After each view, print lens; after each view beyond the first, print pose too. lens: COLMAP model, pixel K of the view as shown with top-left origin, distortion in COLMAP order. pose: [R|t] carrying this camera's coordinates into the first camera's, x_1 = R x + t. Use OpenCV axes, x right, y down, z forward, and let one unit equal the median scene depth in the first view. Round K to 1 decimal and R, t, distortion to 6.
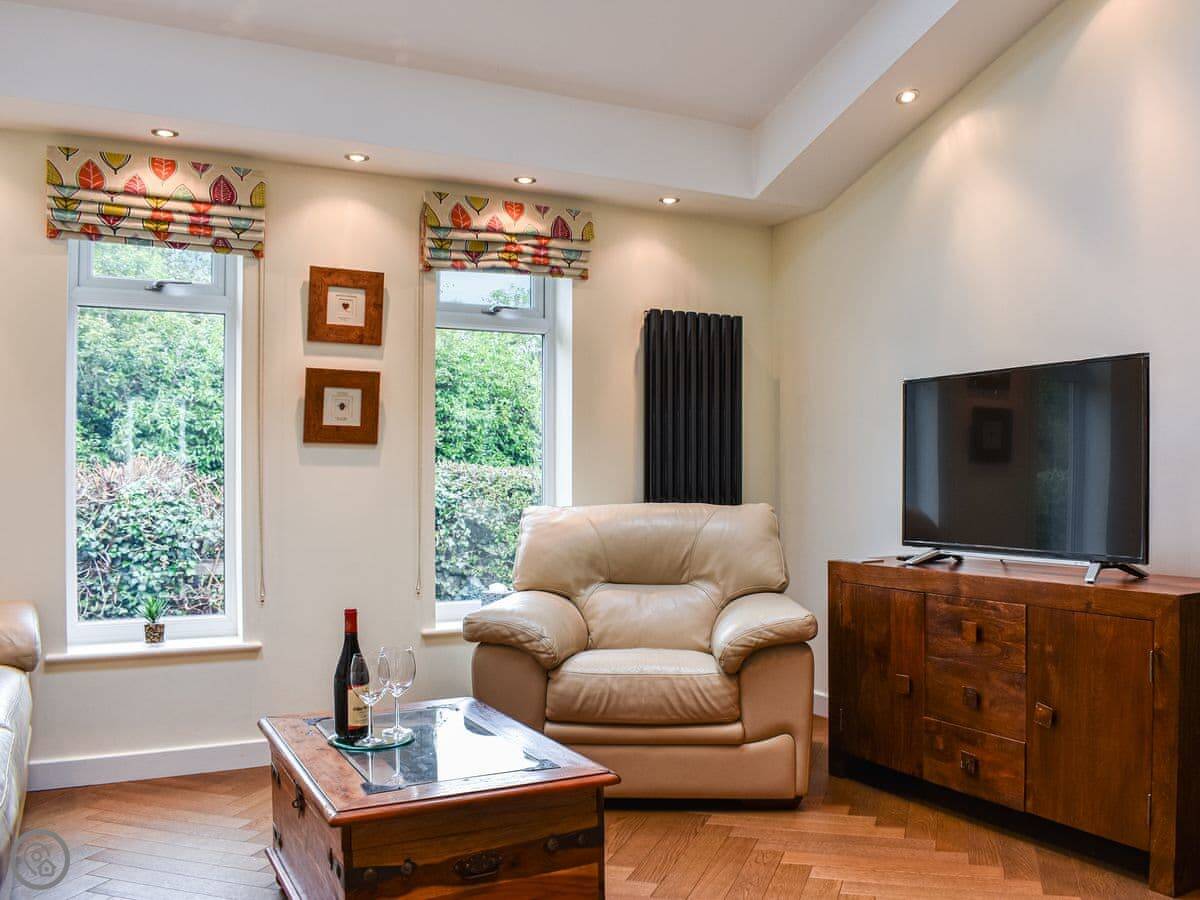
lens RADIAL K [[1051.4, 0, 649.7], [0, 1051.4, 478.4], [0, 0, 1]] dist [-0.078663, 0.004502]
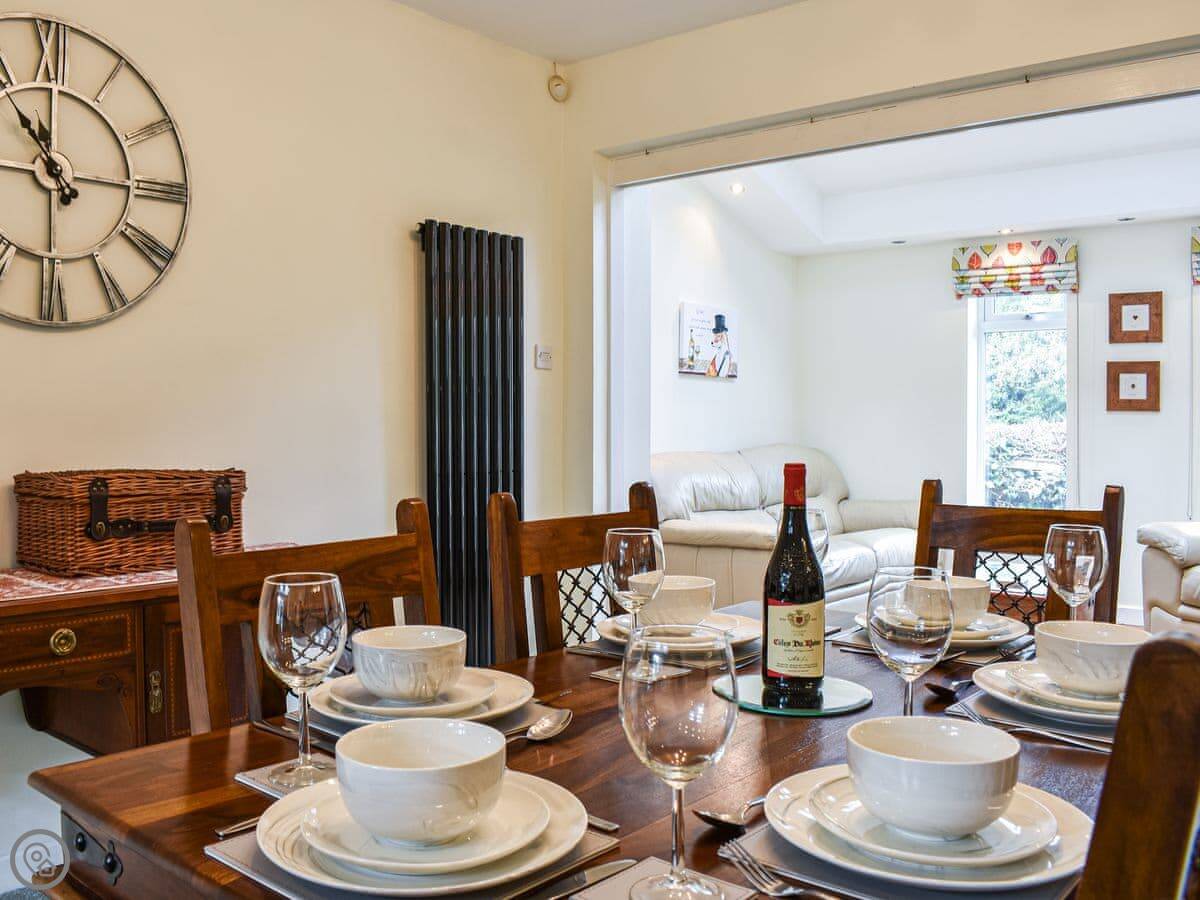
lens RADIAL K [[1051.4, 0, 578.8], [0, 1051.4, 432.5], [0, 0, 1]] dist [-0.078663, 0.004502]
pose [[0.362516, 0.010956, -0.931913, 0.804997], [-0.005516, 0.999939, 0.009610, -0.013663], [0.931961, 0.001656, 0.362554, -0.262774]]
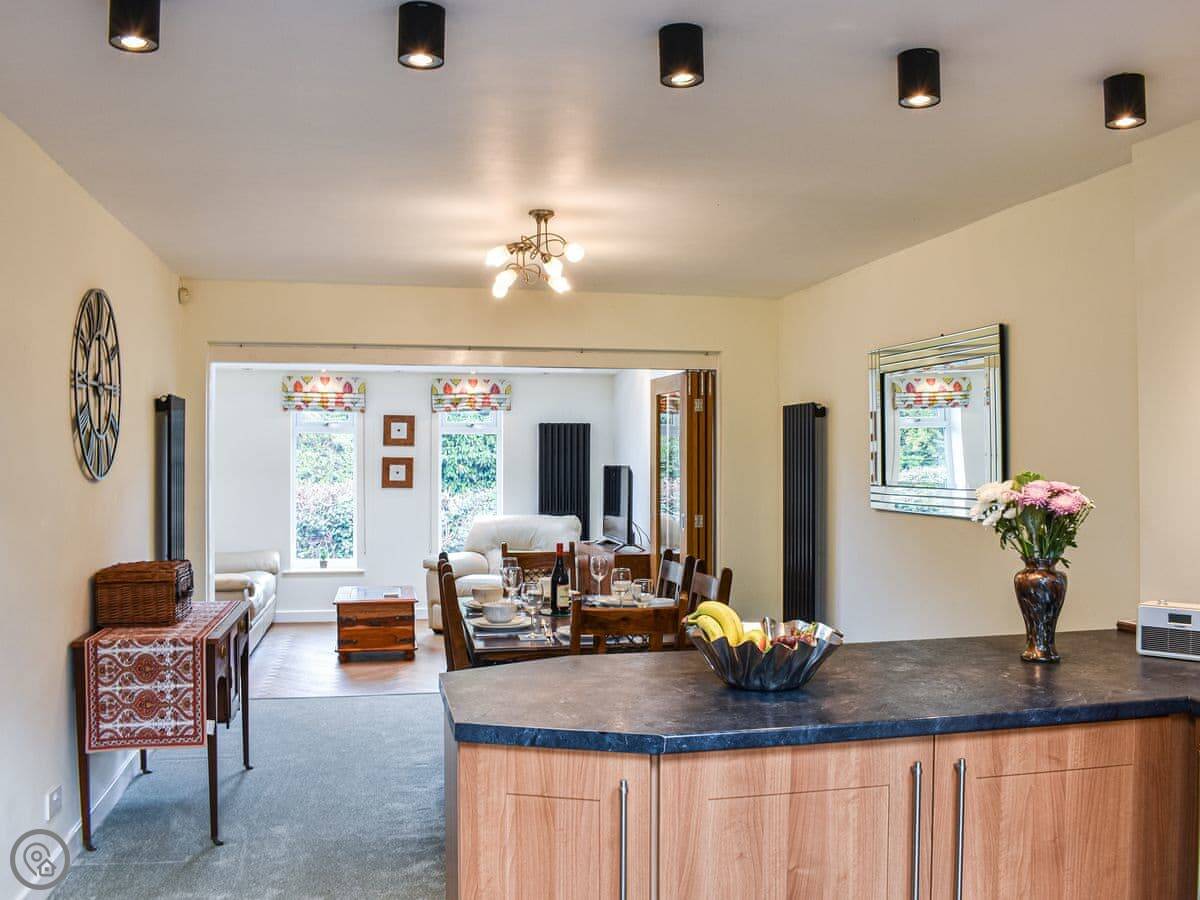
lens RADIAL K [[1051.4, 0, 593.6], [0, 1051.4, 451.6], [0, 0, 1]] dist [-0.078663, 0.004502]
pose [[0.954495, -0.003525, -0.298205, 0.886525], [-0.000436, 0.999913, -0.013216, -0.088587], [0.298225, 0.012744, 0.954410, -1.207807]]
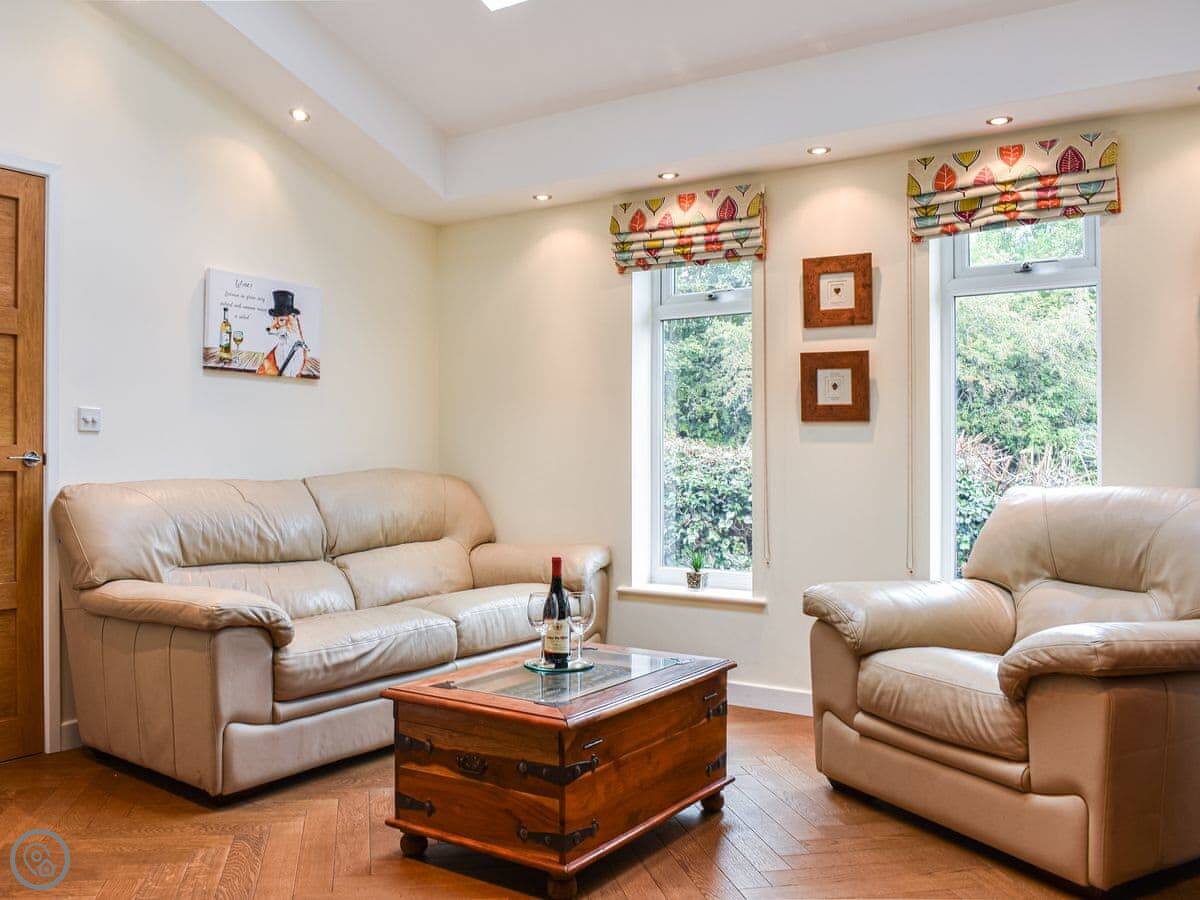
lens RADIAL K [[1042.5, 0, 551.4], [0, 1042.5, 447.4], [0, 0, 1]] dist [-0.034769, -0.008230]
pose [[0.443323, -0.004765, -0.896350, 0.542775], [-0.004439, 0.999962, -0.007511, 0.001996], [0.896351, 0.007309, 0.443284, 0.289671]]
